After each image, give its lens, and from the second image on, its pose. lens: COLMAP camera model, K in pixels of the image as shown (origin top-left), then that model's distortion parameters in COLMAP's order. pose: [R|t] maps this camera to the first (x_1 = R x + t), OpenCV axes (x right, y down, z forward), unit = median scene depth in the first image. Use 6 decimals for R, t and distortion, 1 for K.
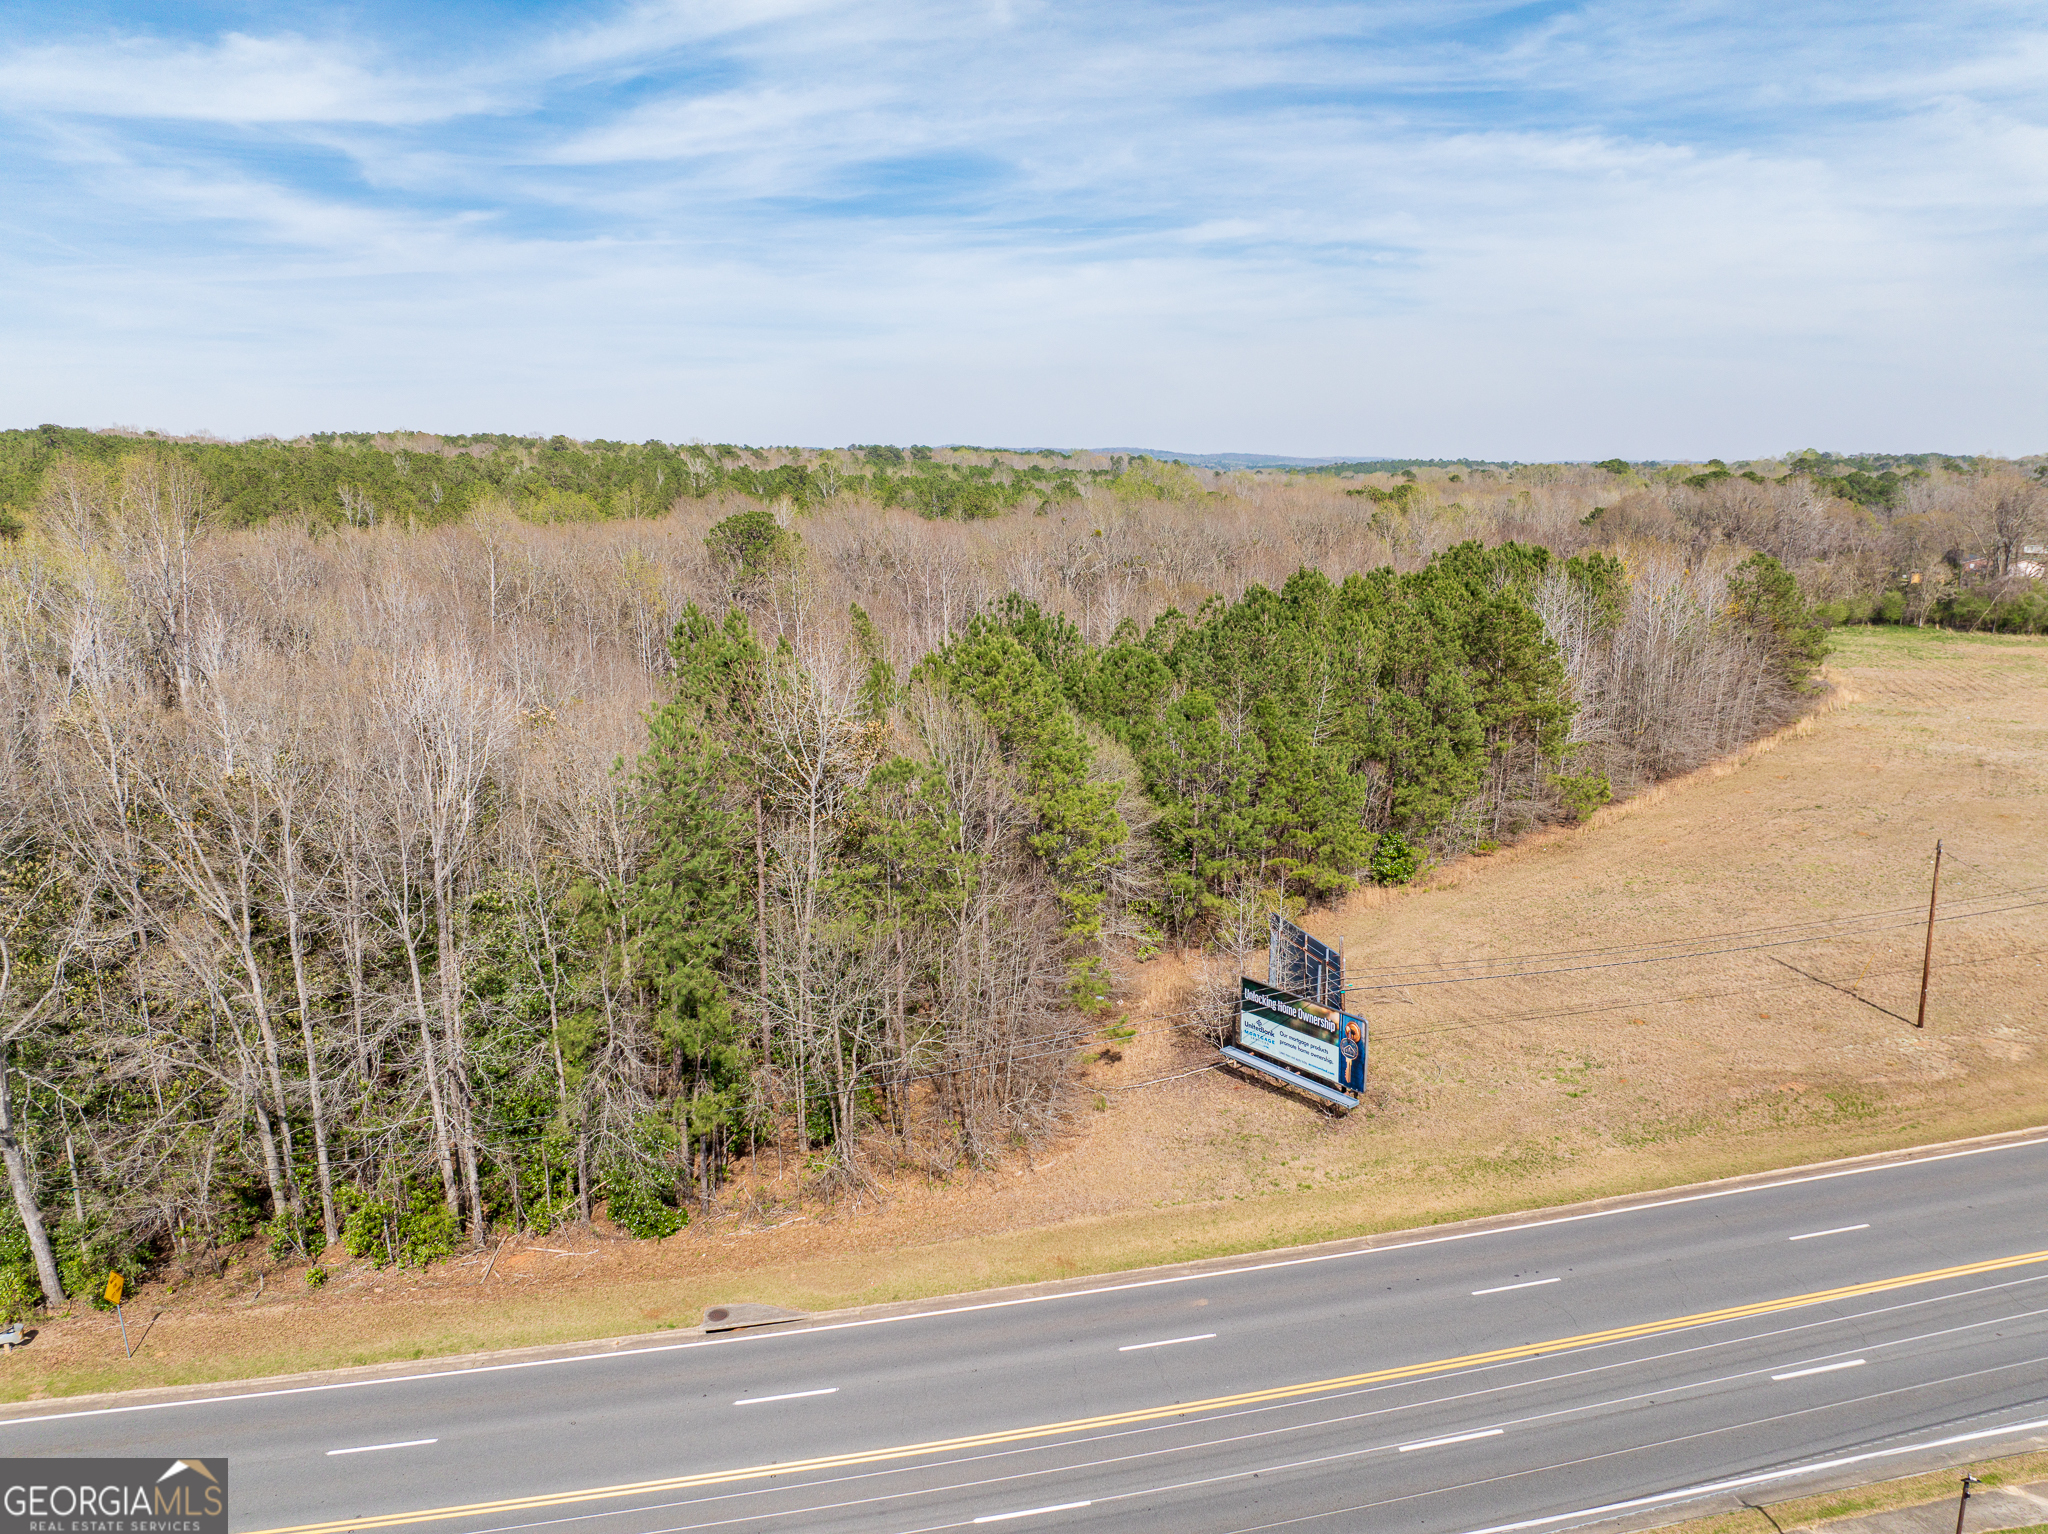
lens RADIAL K [[1434.8, 0, 1043.8], [0, 1434.8, 735.7], [0, 0, 1]] dist [-0.048267, 0.021331]
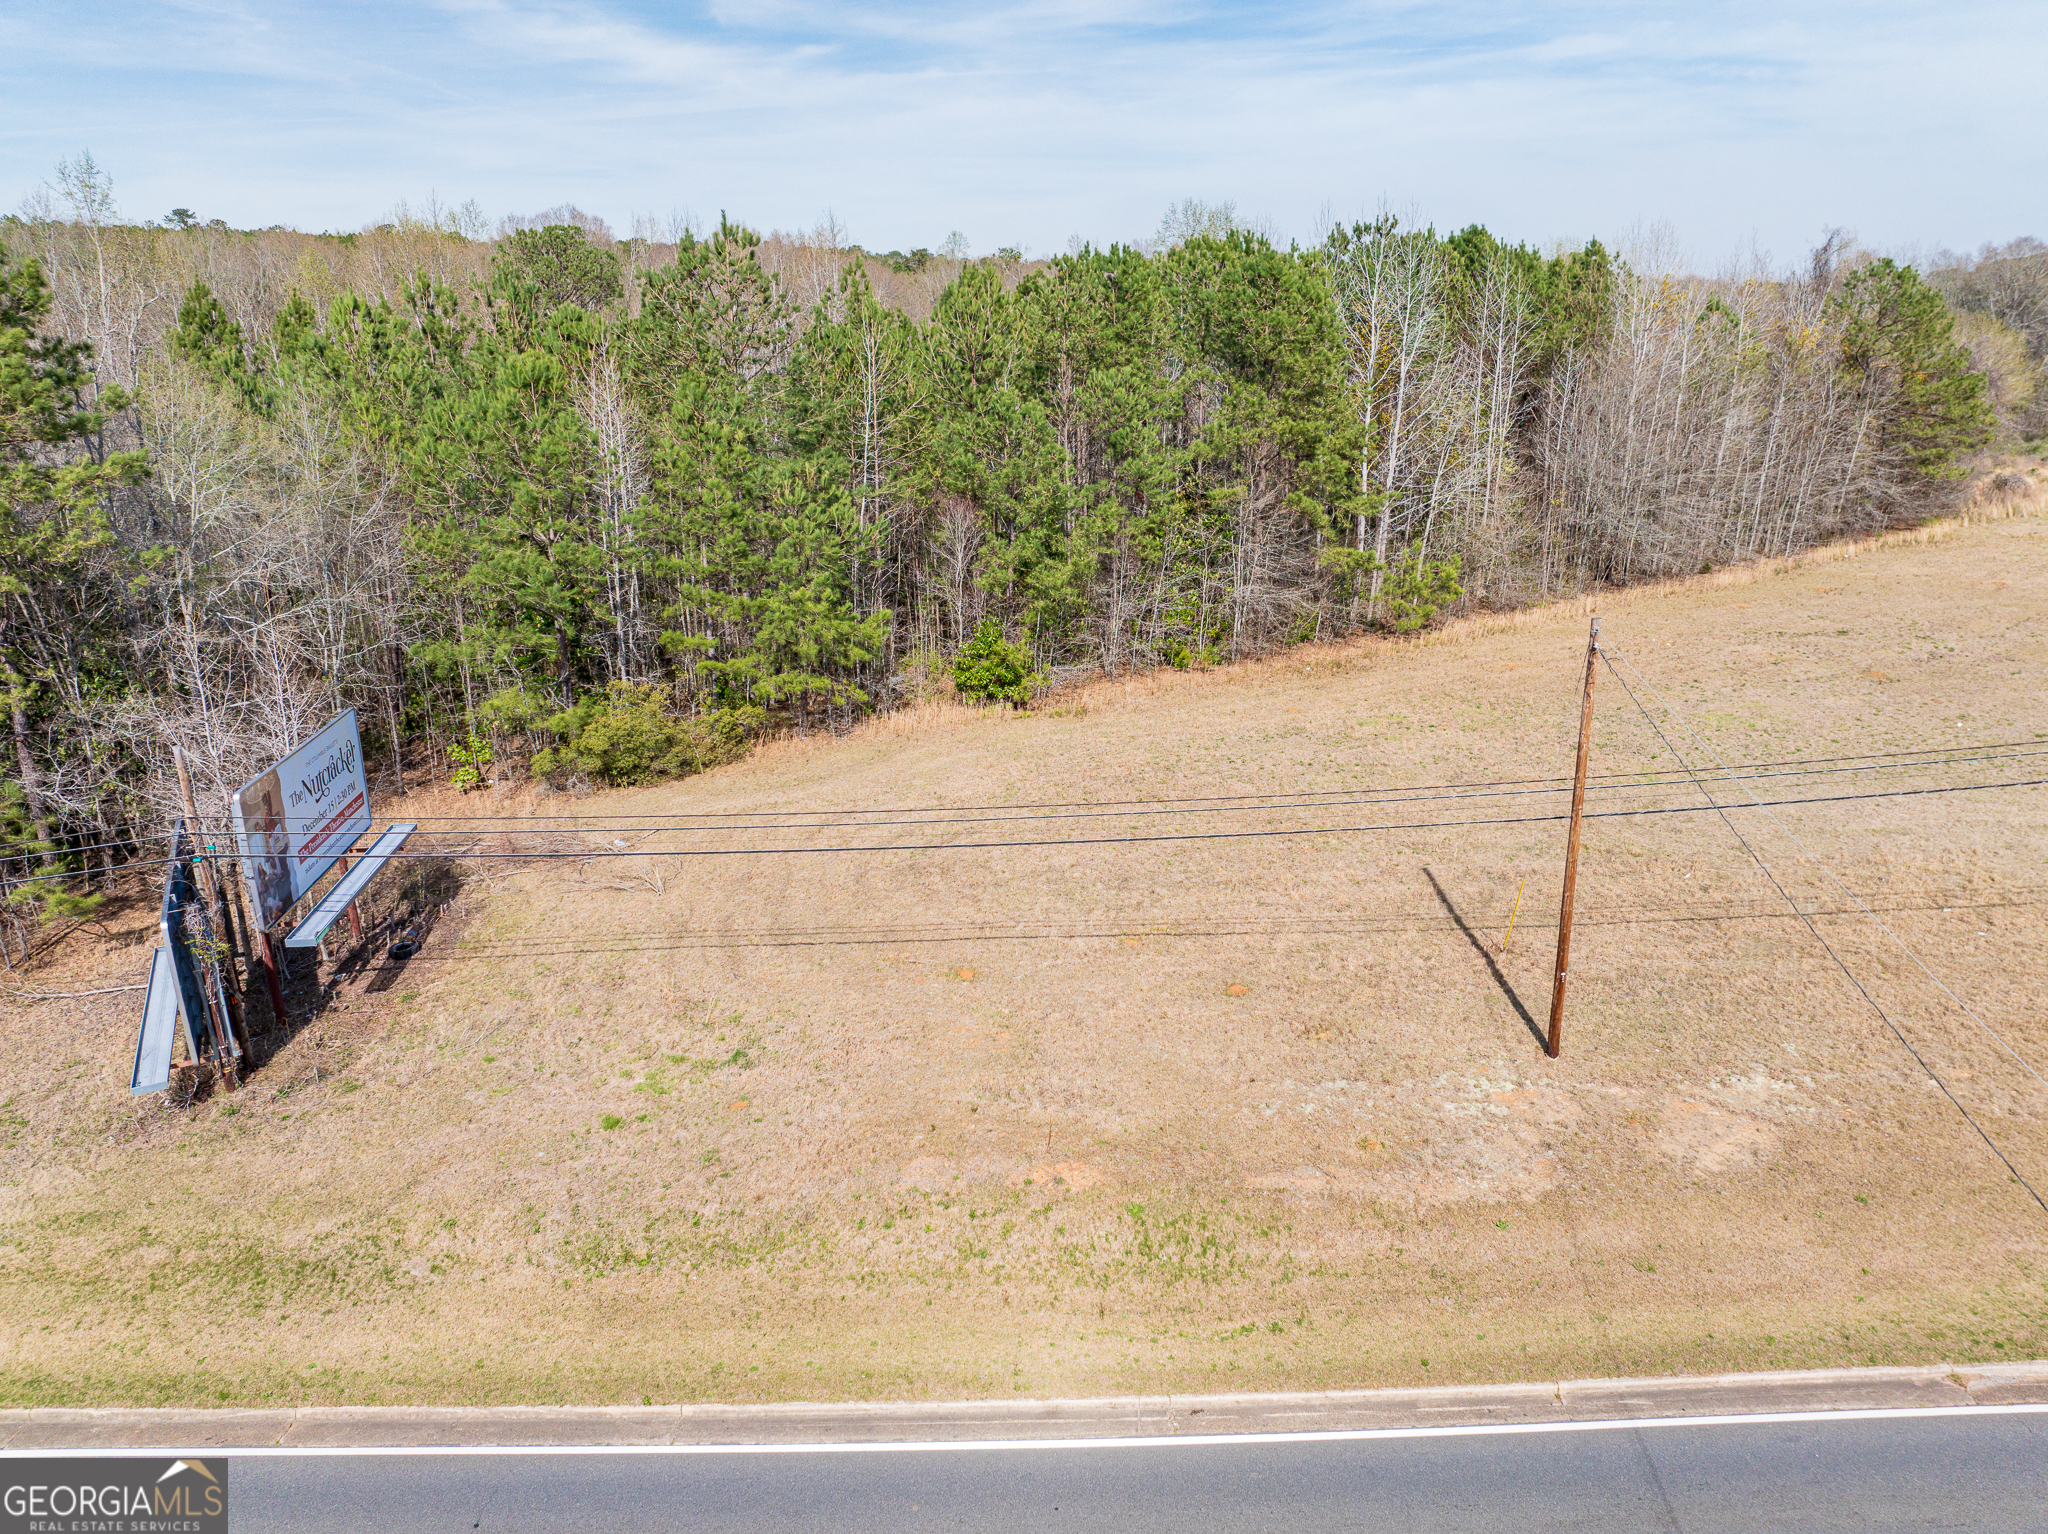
lens RADIAL K [[1434.8, 0, 1040.7], [0, 1434.8, 754.7], [0, 0, 1]] dist [-0.048267, 0.021331]
pose [[0.978855, 0.063984, -0.194292, 0.595564], [-0.040308, 0.991531, 0.123456, 0.073299], [0.200546, -0.113014, 0.973144, 0.602410]]
